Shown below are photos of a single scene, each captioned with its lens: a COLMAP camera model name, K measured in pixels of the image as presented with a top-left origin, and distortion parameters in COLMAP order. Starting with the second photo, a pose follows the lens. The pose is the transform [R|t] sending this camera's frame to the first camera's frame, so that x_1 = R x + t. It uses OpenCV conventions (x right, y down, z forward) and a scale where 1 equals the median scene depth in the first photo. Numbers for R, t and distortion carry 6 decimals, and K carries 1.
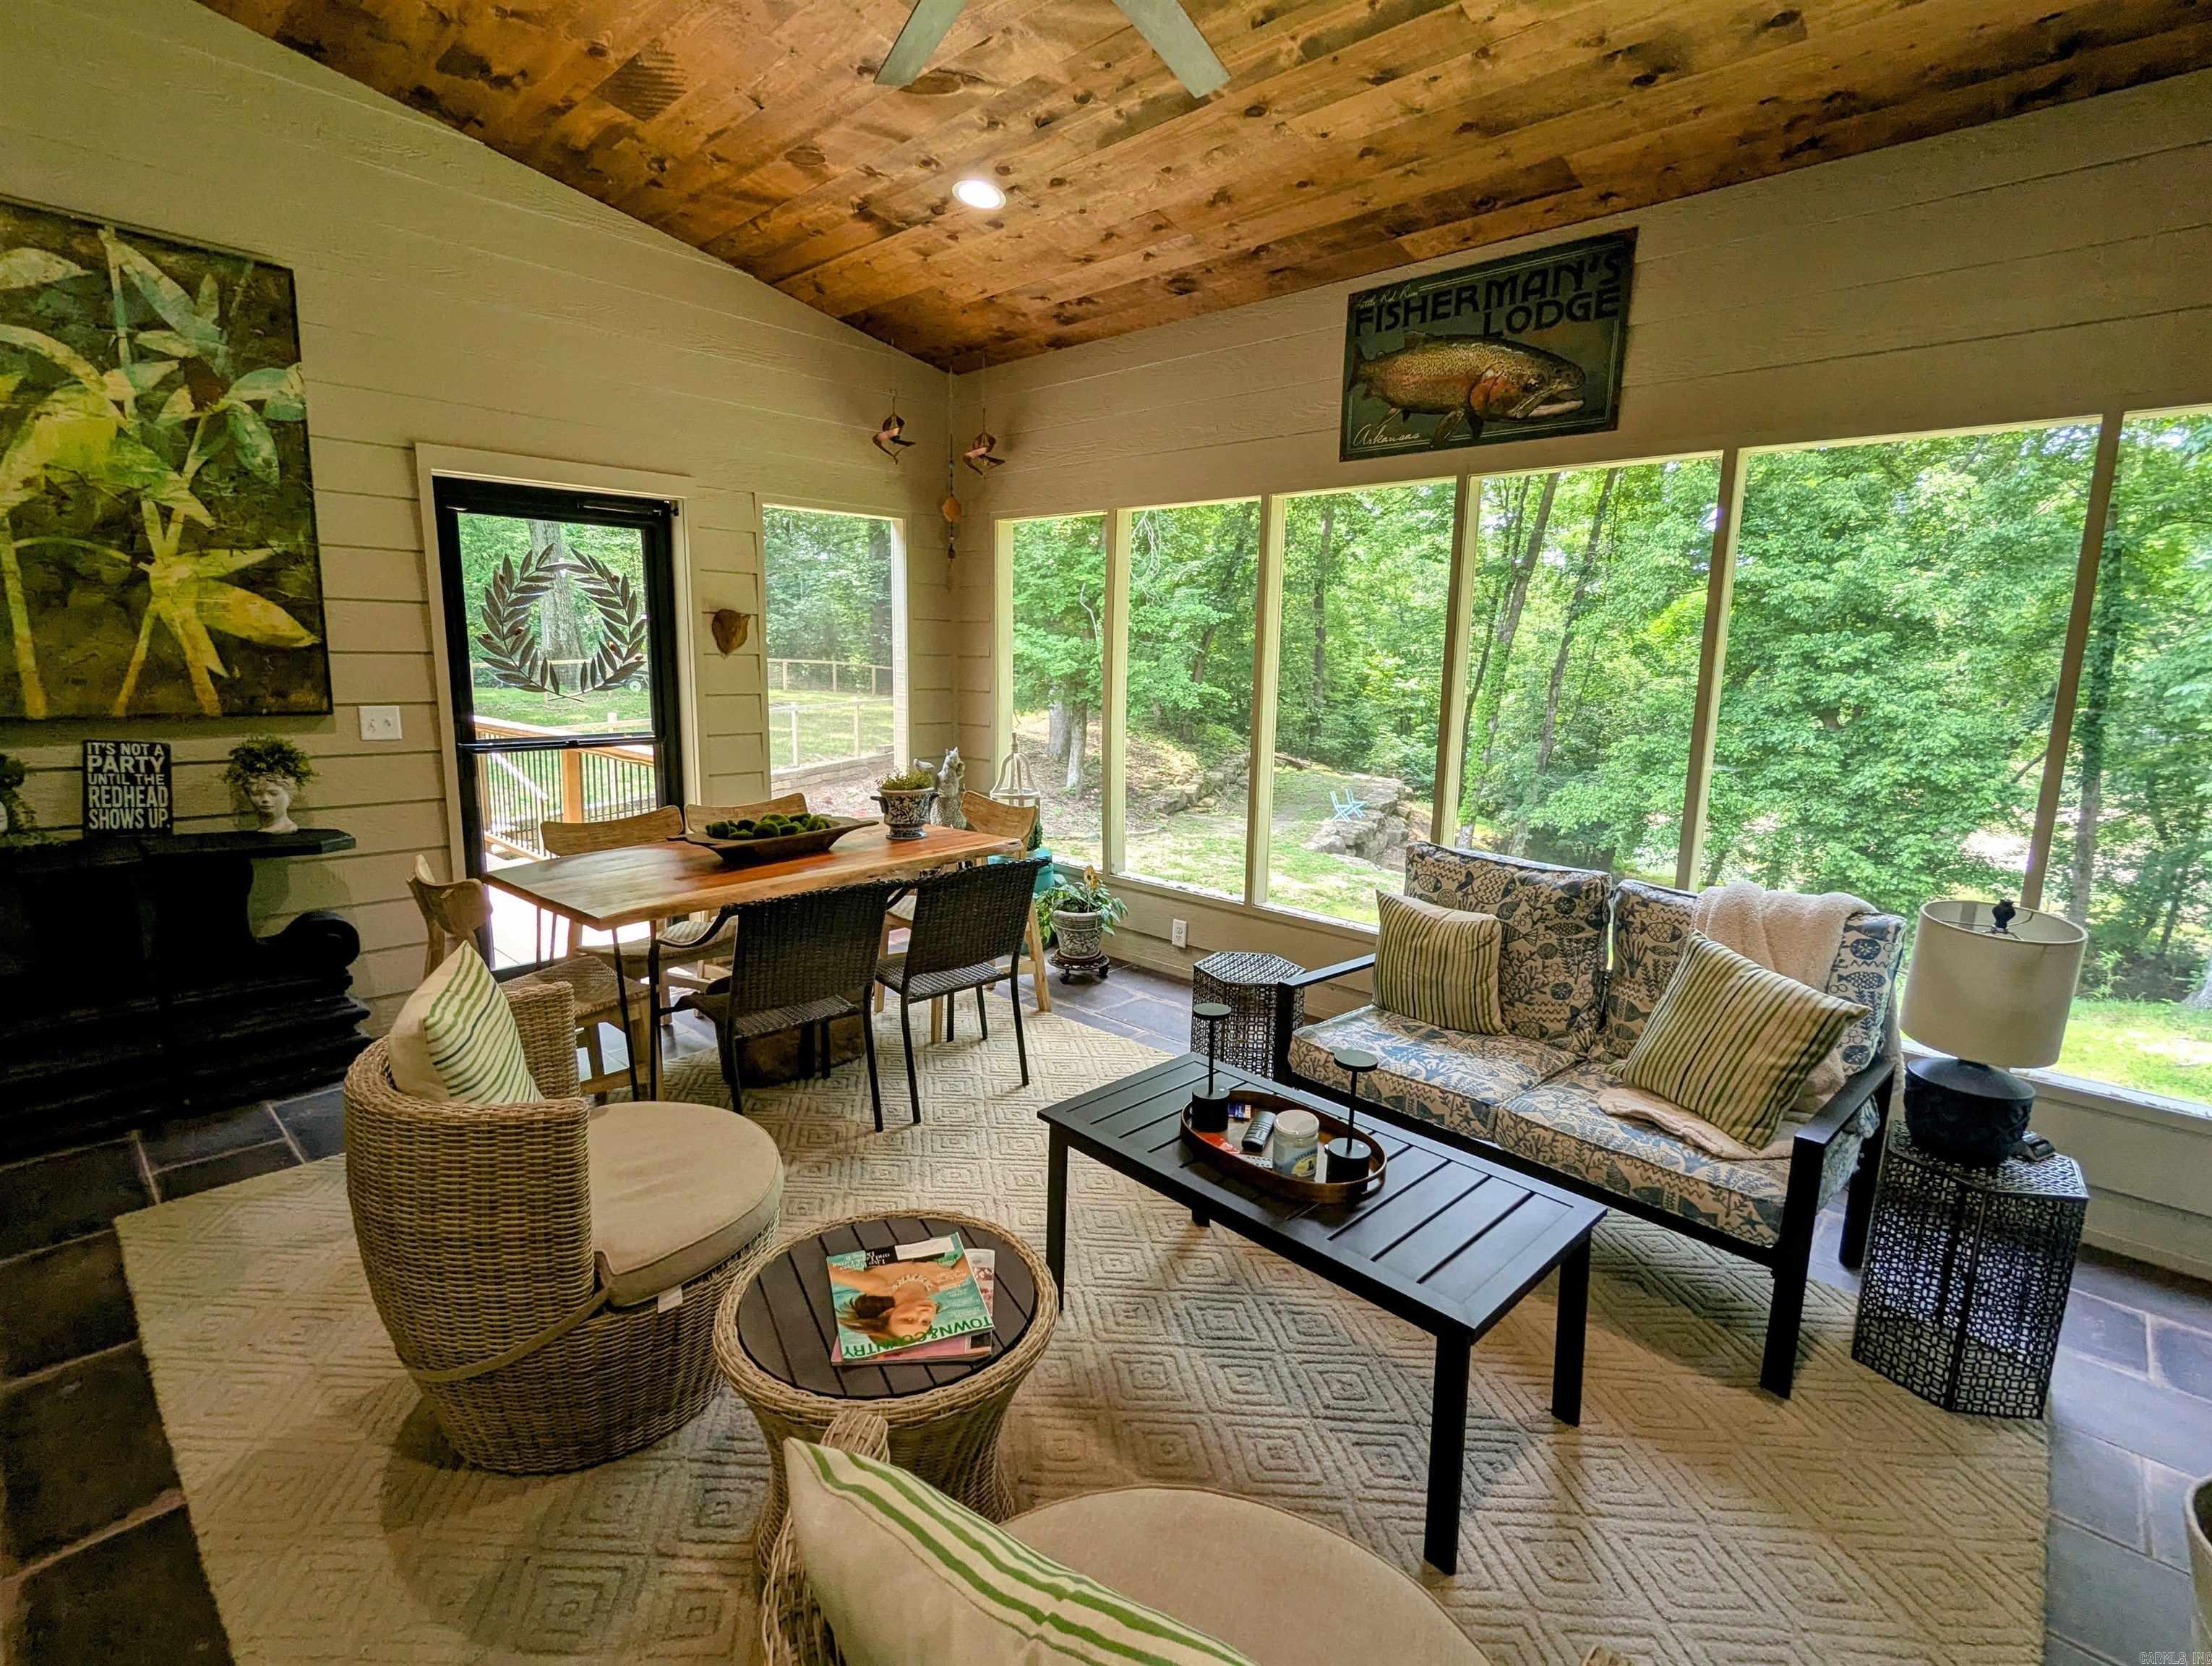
lens RADIAL K [[1035.6, 0, 1115.9], [0, 1035.6, 840.7], [0, 0, 1]] dist [-0.003119, 0.000301]
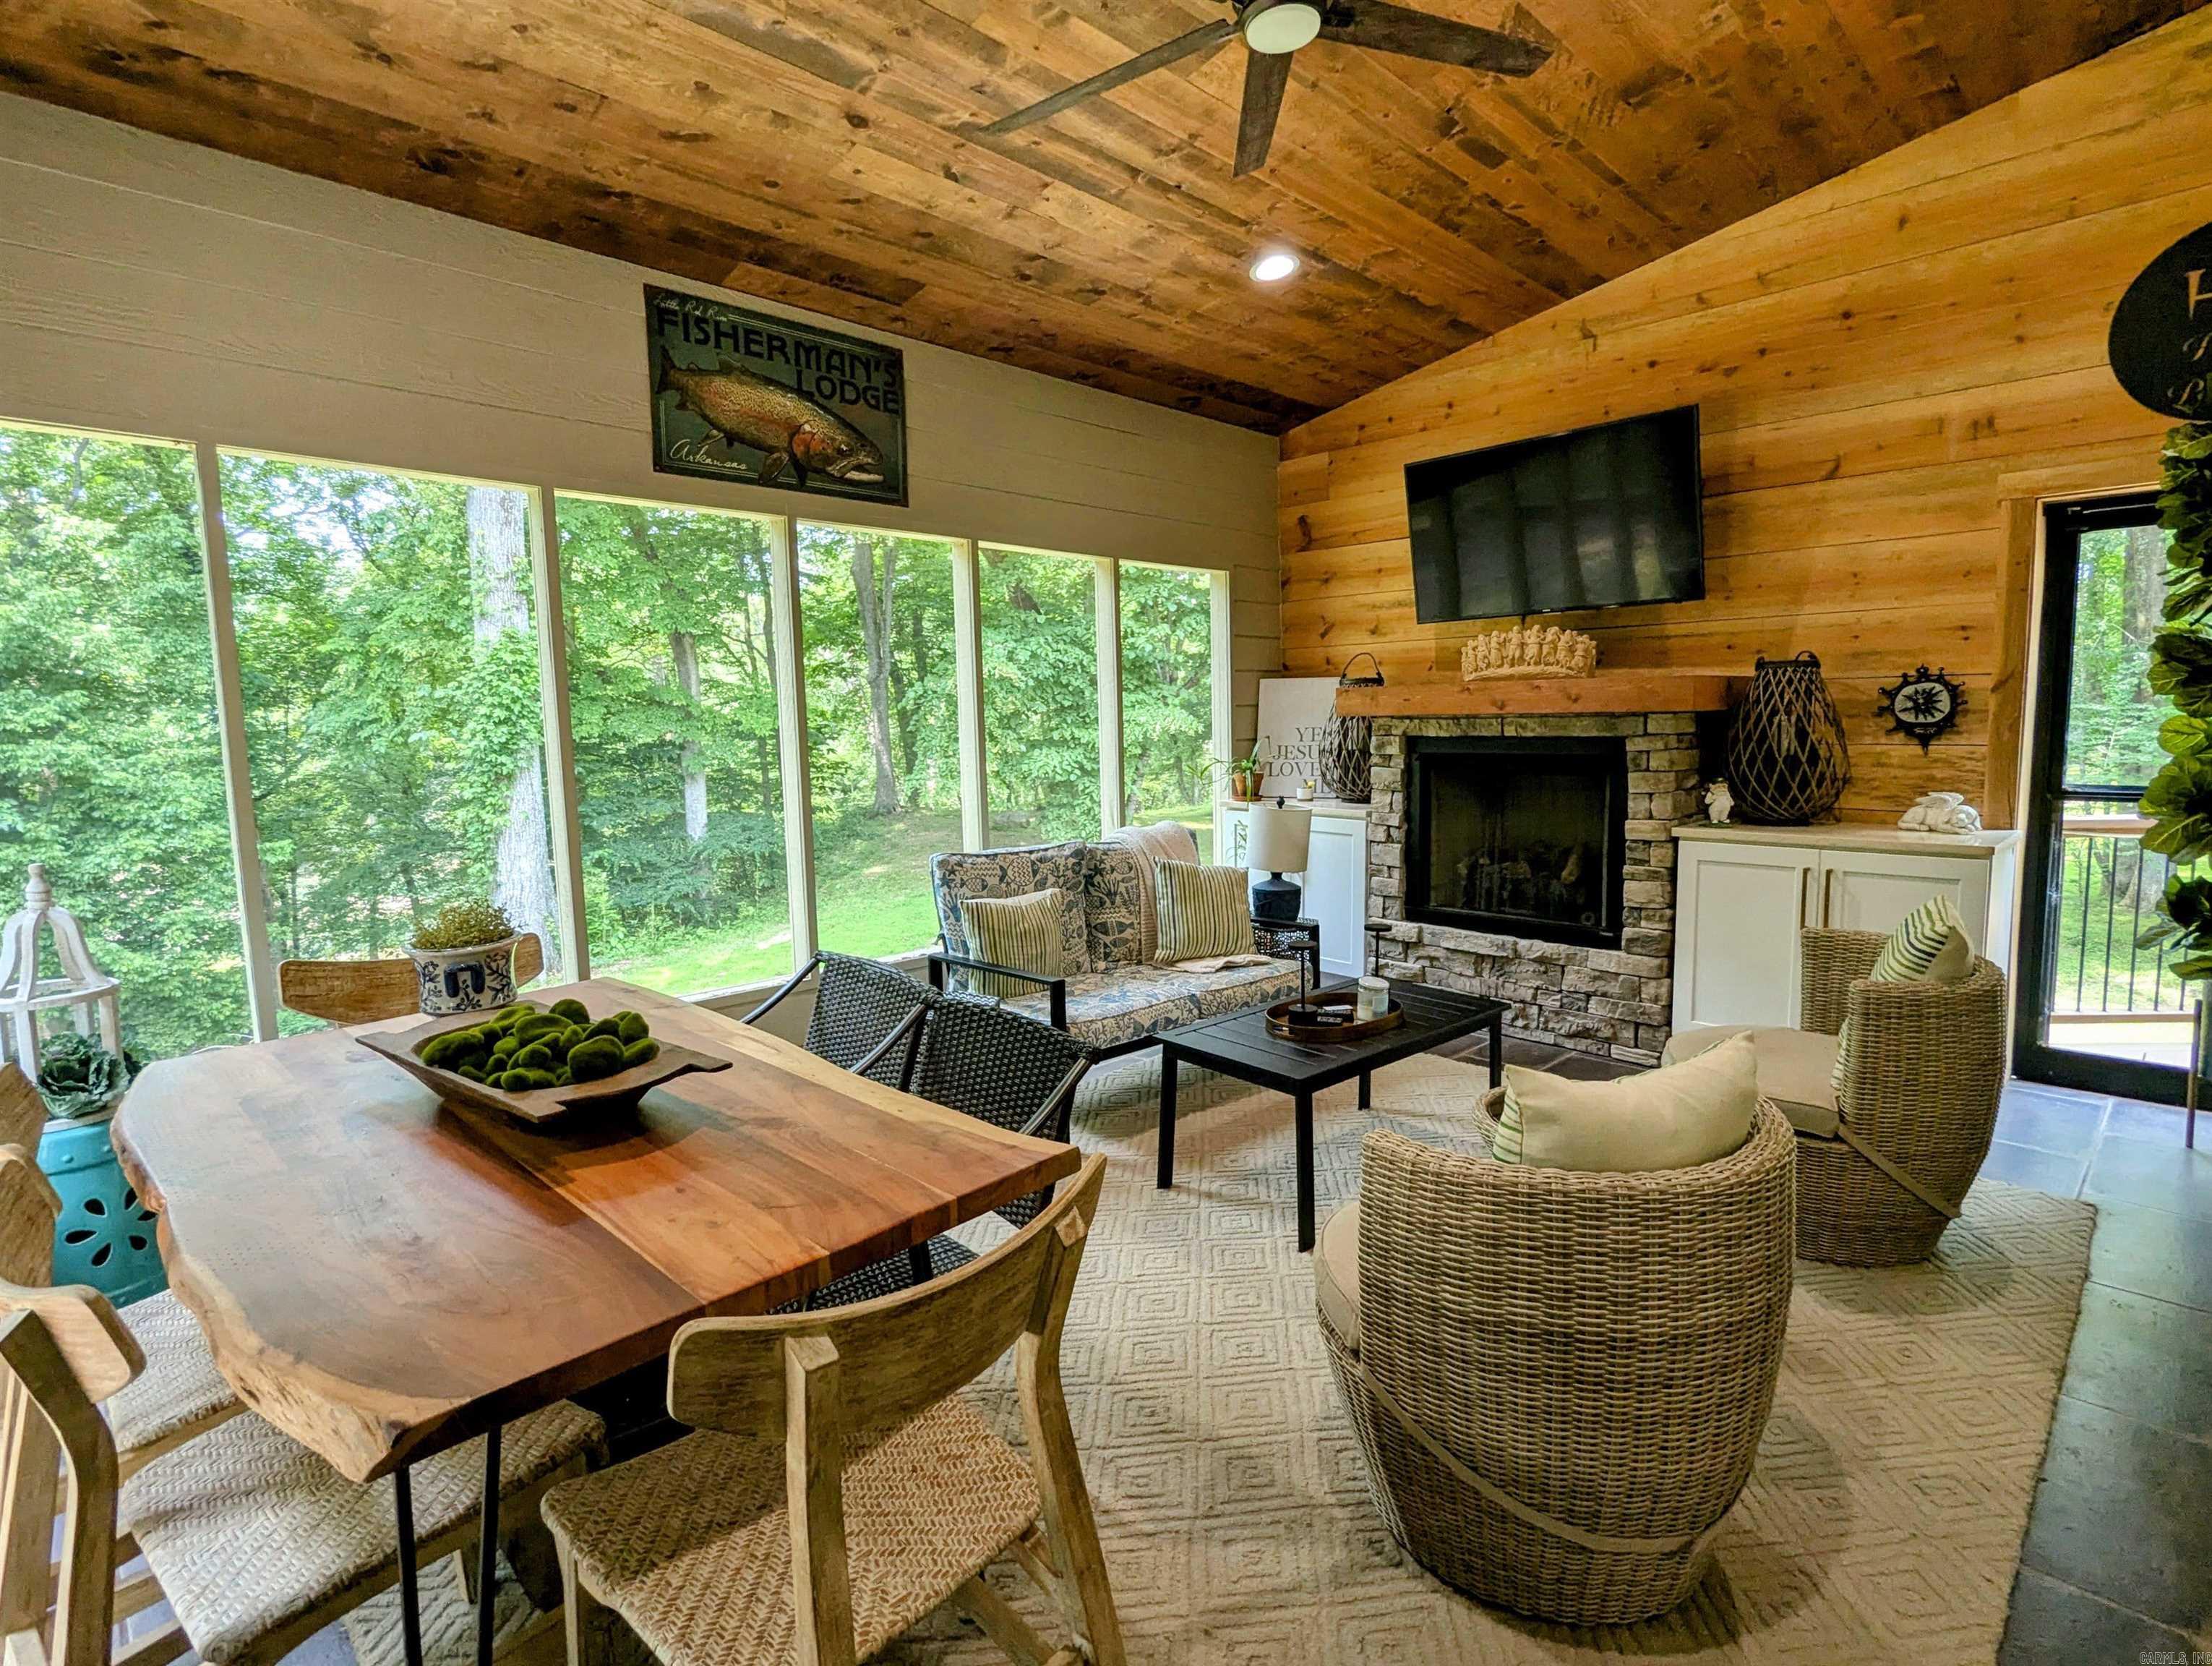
lens RADIAL K [[1086.2, 0, 1106.0], [0, 1086.2, 833.0], [0, 0, 1]] dist [0.004813, -0.000088]
pose [[0.066628, -0.129299, 0.989365, -0.770263], [0.201265, 0.972928, 0.113597, -0.108572], [-0.977268, 0.191556, 0.090848, 0.667040]]
